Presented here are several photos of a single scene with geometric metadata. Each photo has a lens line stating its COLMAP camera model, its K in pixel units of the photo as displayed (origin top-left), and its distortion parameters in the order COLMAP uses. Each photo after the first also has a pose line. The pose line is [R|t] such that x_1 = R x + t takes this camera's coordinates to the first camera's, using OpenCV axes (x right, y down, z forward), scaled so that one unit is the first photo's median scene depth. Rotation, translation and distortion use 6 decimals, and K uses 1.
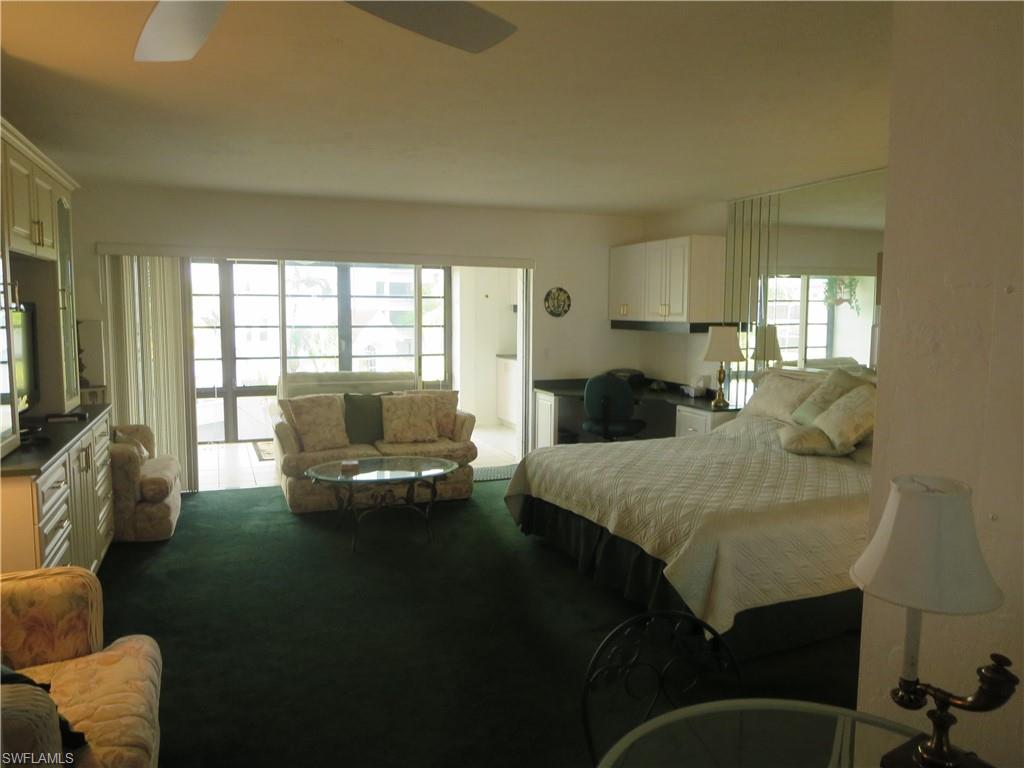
lens RADIAL K [[720.1, 0, 514.9], [0, 720.1, 386.6], [0, 0, 1]] dist [-0.037085, 0.016368]
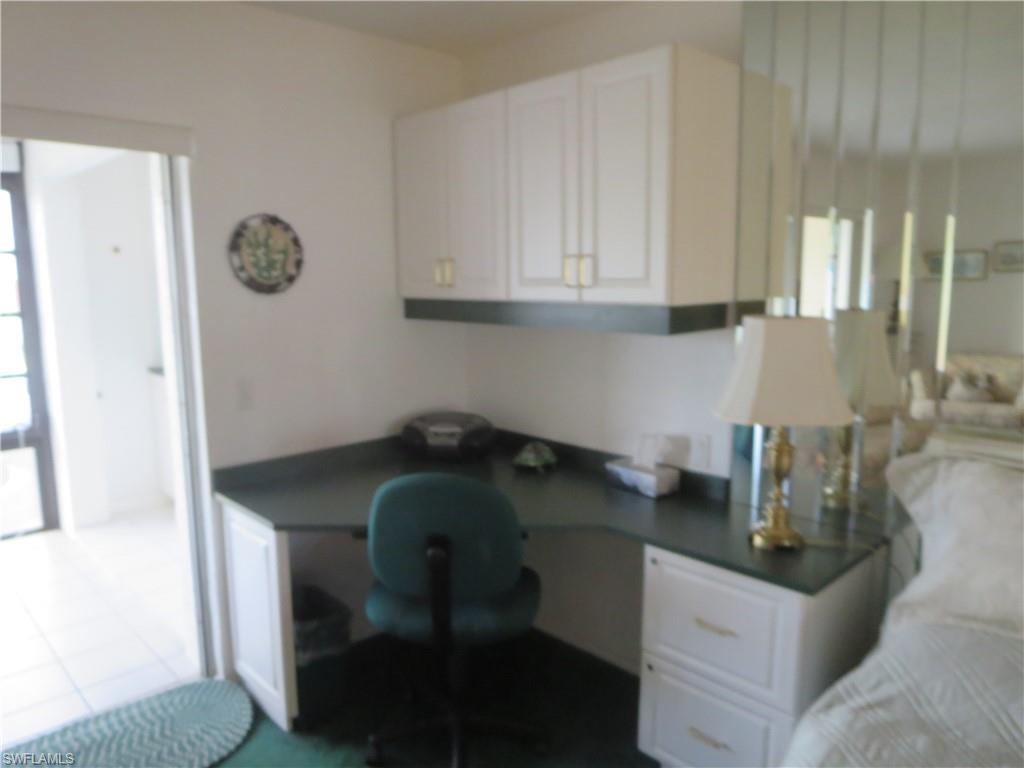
lens RADIAL K [[720.1, 0, 503.7], [0, 720.1, 380.3], [0, 0, 1]] dist [-0.037085, 0.016368]
pose [[0.931429, -0.065416, 0.357996, 0.040517], [0.051666, 0.997517, 0.047852, -0.070566], [-0.360237, -0.026074, 0.932496, 0.675185]]
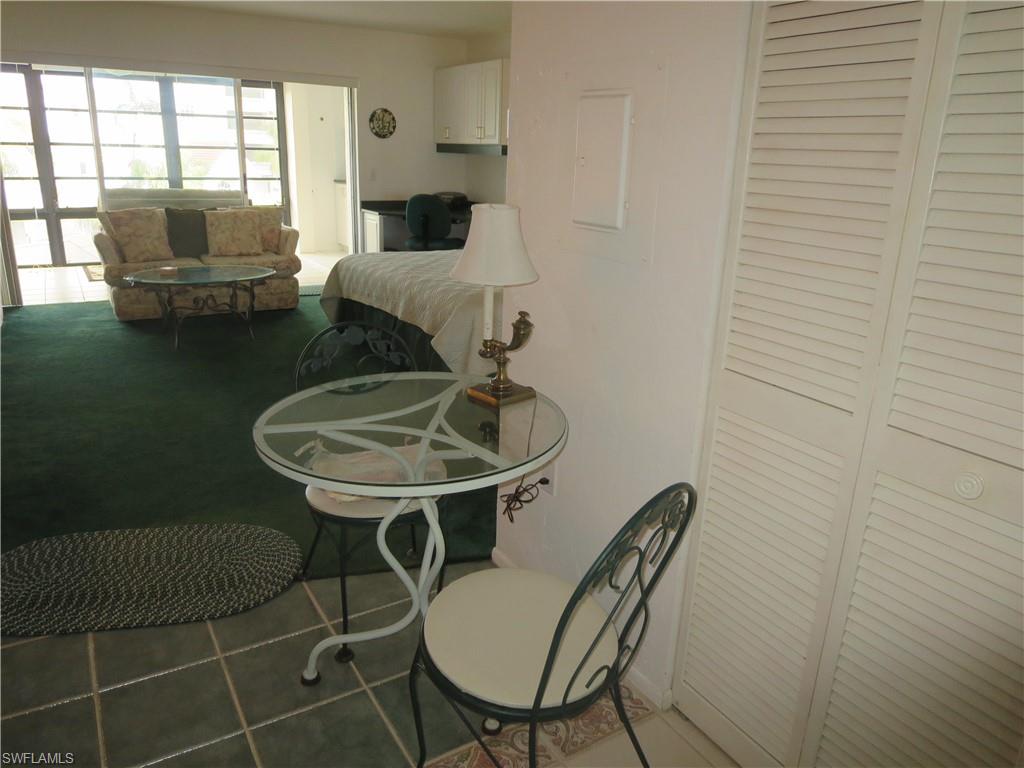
lens RADIAL K [[720.1, 0, 509.9], [0, 720.1, 385.1], [0, 0, 1]] dist [-0.037085, 0.016368]
pose [[0.986119, -0.024306, 0.164253, 0.068097], [-0.010803, 0.977739, 0.209545, 0.035857], [-0.165690, -0.208411, 0.963904, -0.105554]]
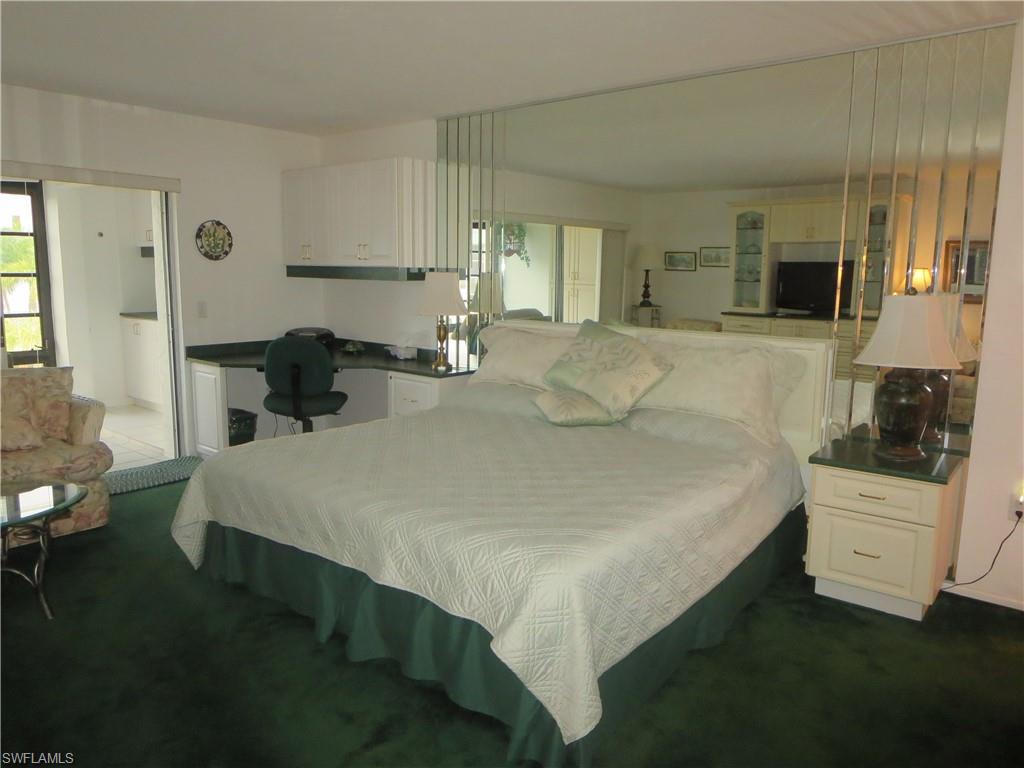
lens RADIAL K [[720.1, 0, 510.6], [0, 720.1, 385.2], [0, 0, 1]] dist [-0.037085, 0.016368]
pose [[0.881614, -0.063823, 0.467636, -0.028897], [0.036392, 0.997057, 0.067472, -0.007046], [-0.470566, -0.042466, 0.881342, 0.218221]]
